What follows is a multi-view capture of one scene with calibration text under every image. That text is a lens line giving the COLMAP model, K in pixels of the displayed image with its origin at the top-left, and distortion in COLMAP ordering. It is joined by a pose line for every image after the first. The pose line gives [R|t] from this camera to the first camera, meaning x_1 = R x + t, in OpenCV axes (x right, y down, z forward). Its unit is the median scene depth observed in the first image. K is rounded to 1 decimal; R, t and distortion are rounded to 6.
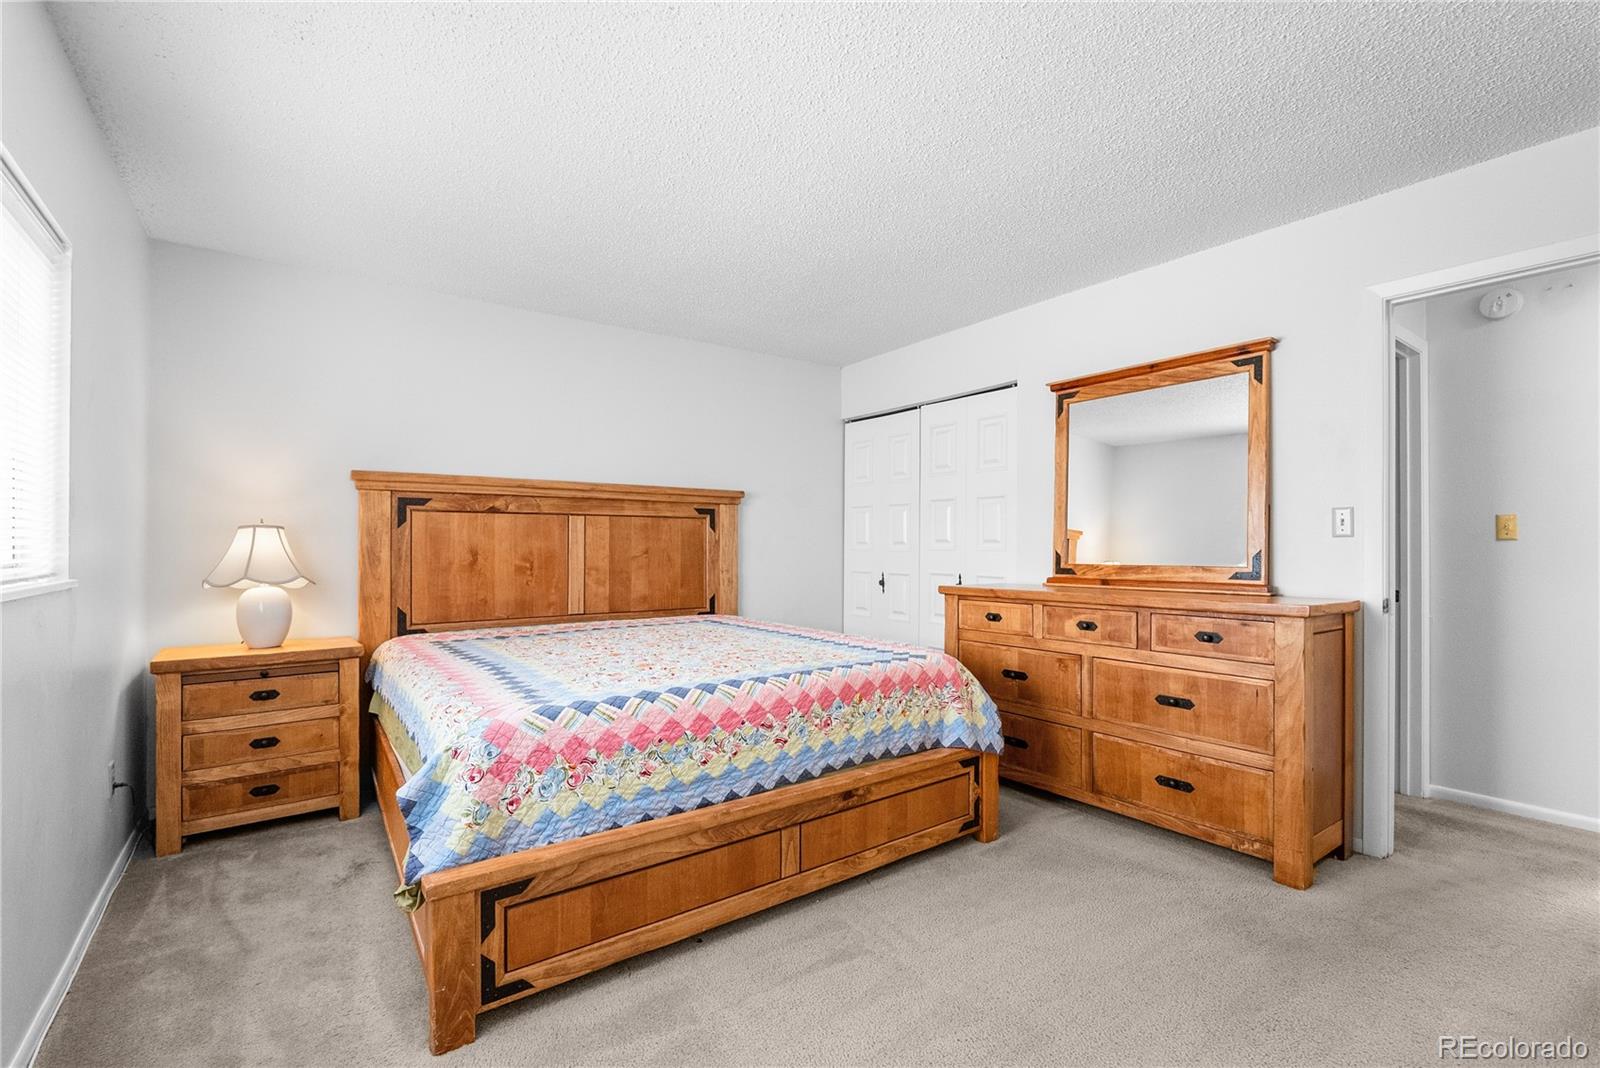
lens RADIAL K [[715.5, 0, 798.8], [0, 715.5, 540.3], [0, 0, 1]] dist [-0.009362, 0.001093]
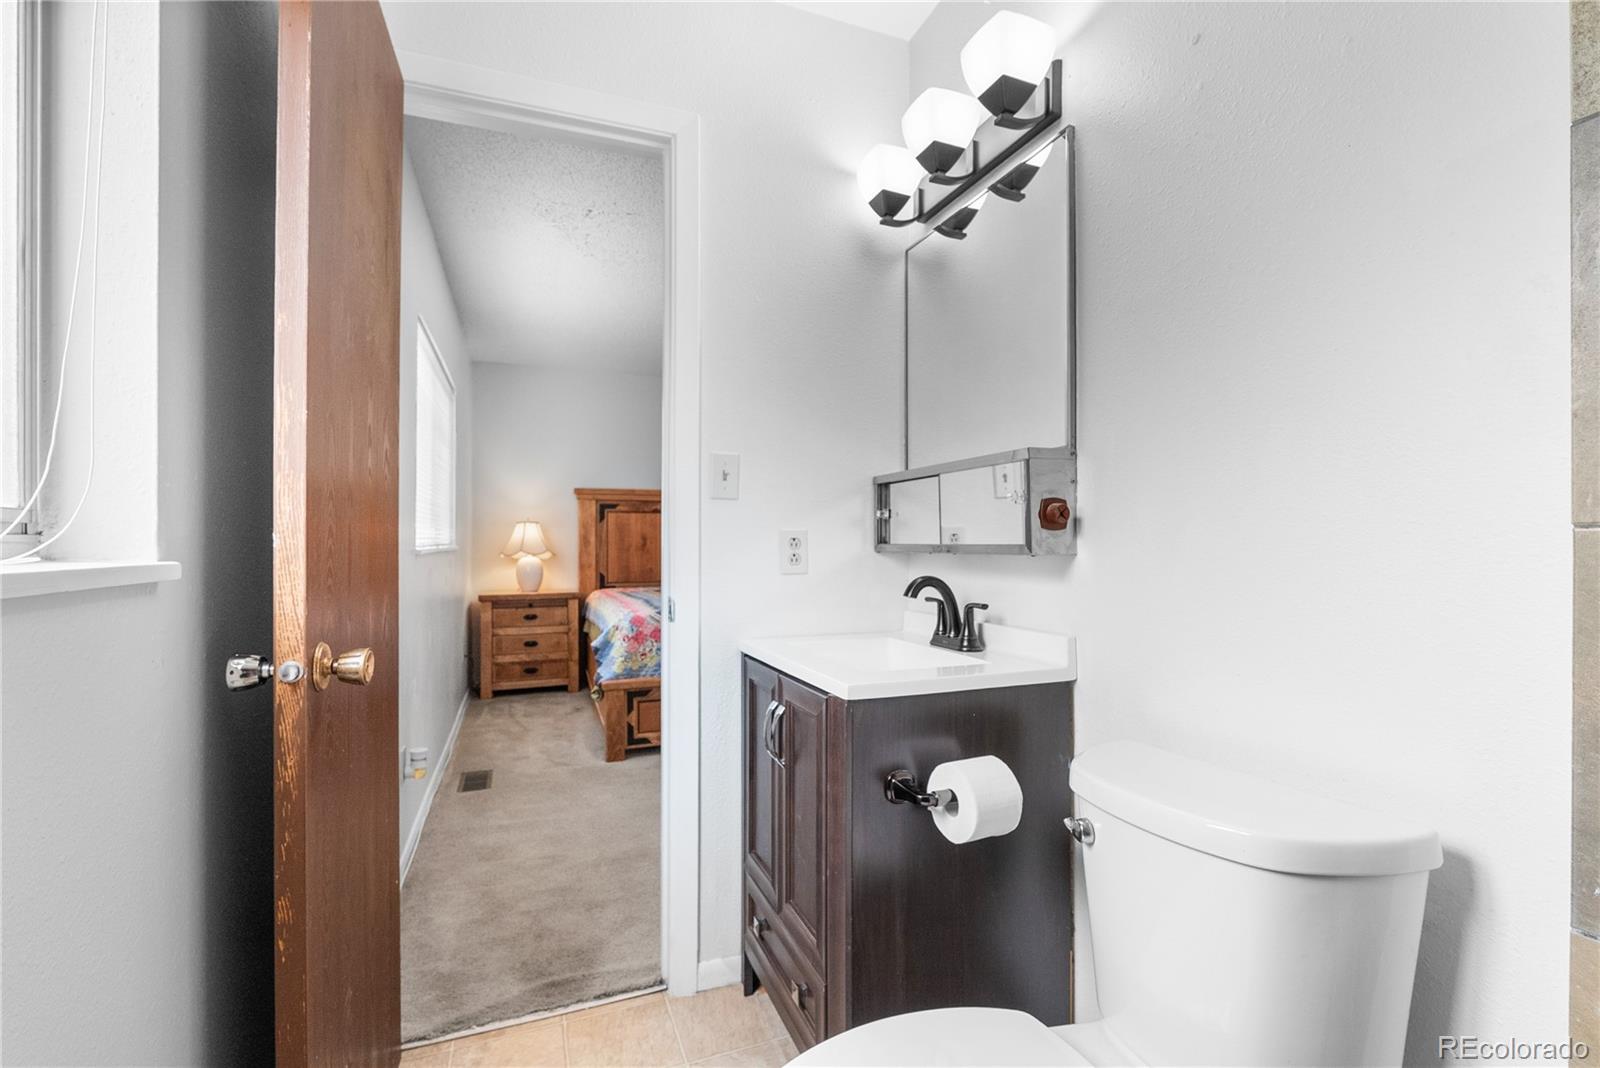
lens RADIAL K [[715.5, 0, 793.5], [0, 715.5, 536.2], [0, 0, 1]] dist [-0.009362, 0.001093]
pose [[0.964392, -0.005692, -0.264417, 0.369300], [0.005057, 0.999982, -0.003084, 0.025875], [0.264430, 0.001637, 0.964403, -0.569413]]
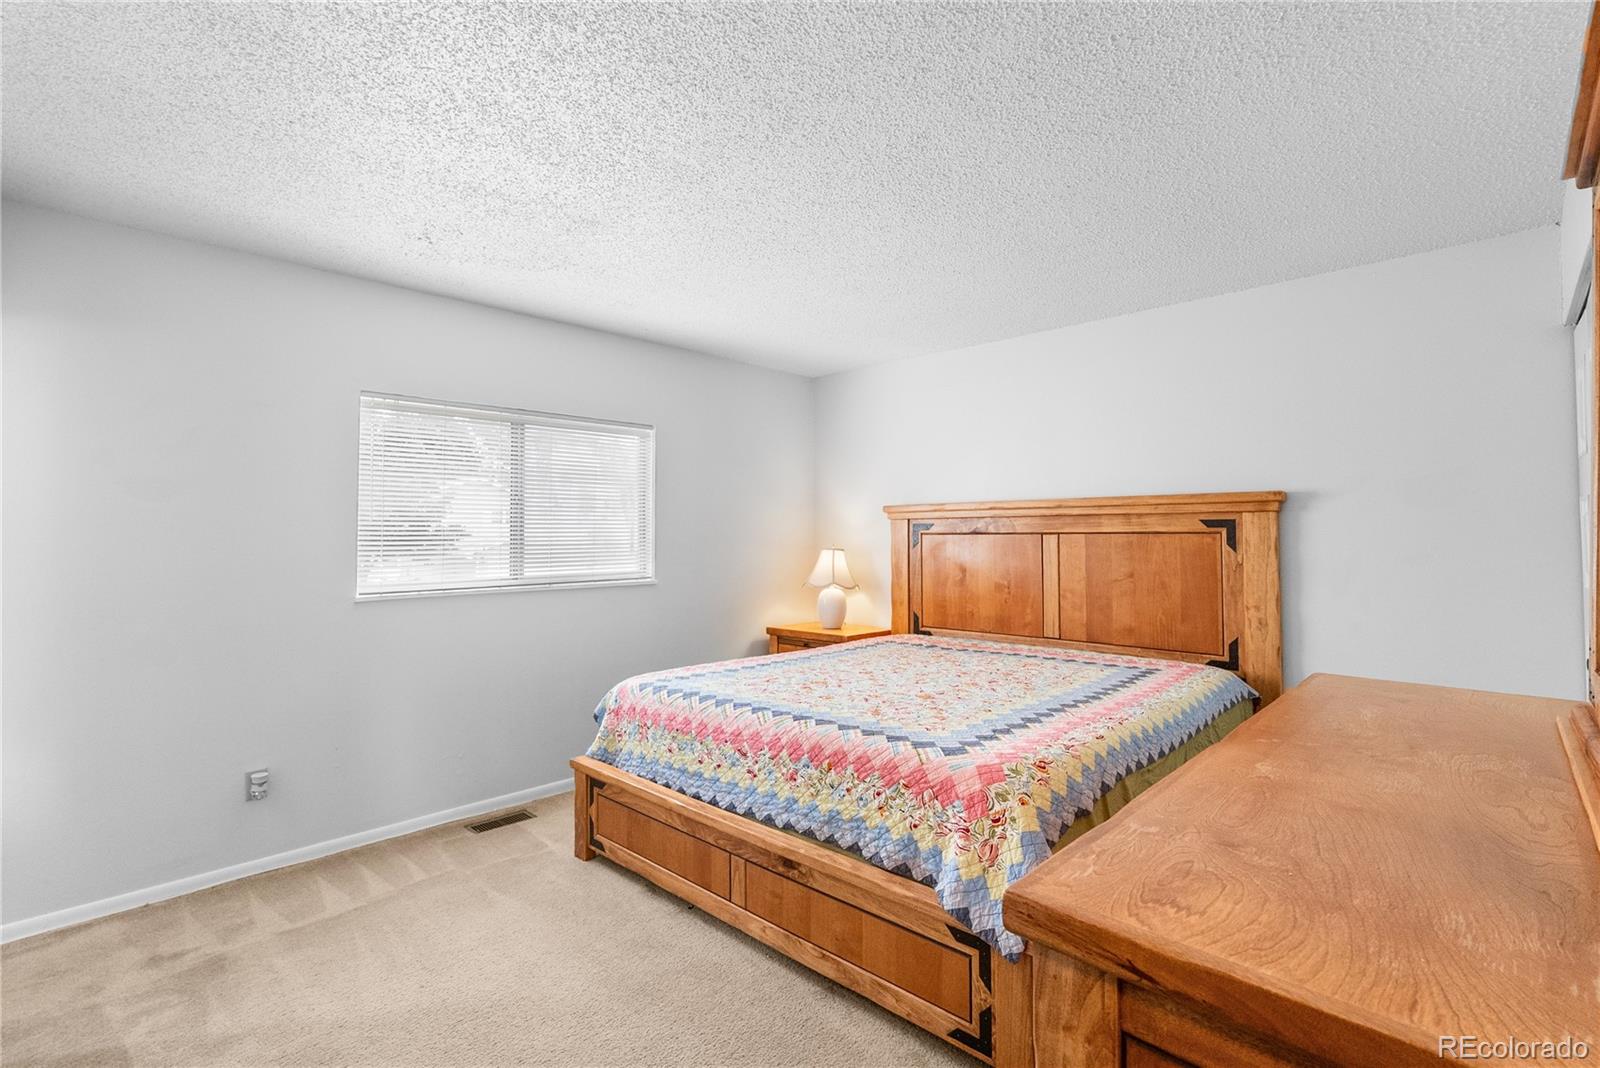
lens RADIAL K [[715.5, 0, 805.9], [0, 715.5, 532.6], [0, 0, 1]] dist [-0.009362, 0.001093]
pose [[0.190813, -0.011946, -0.981554, 0.830526], [0.006608, 0.999919, -0.010885, -0.042329], [0.981604, -0.004409, 0.190876, 0.737924]]
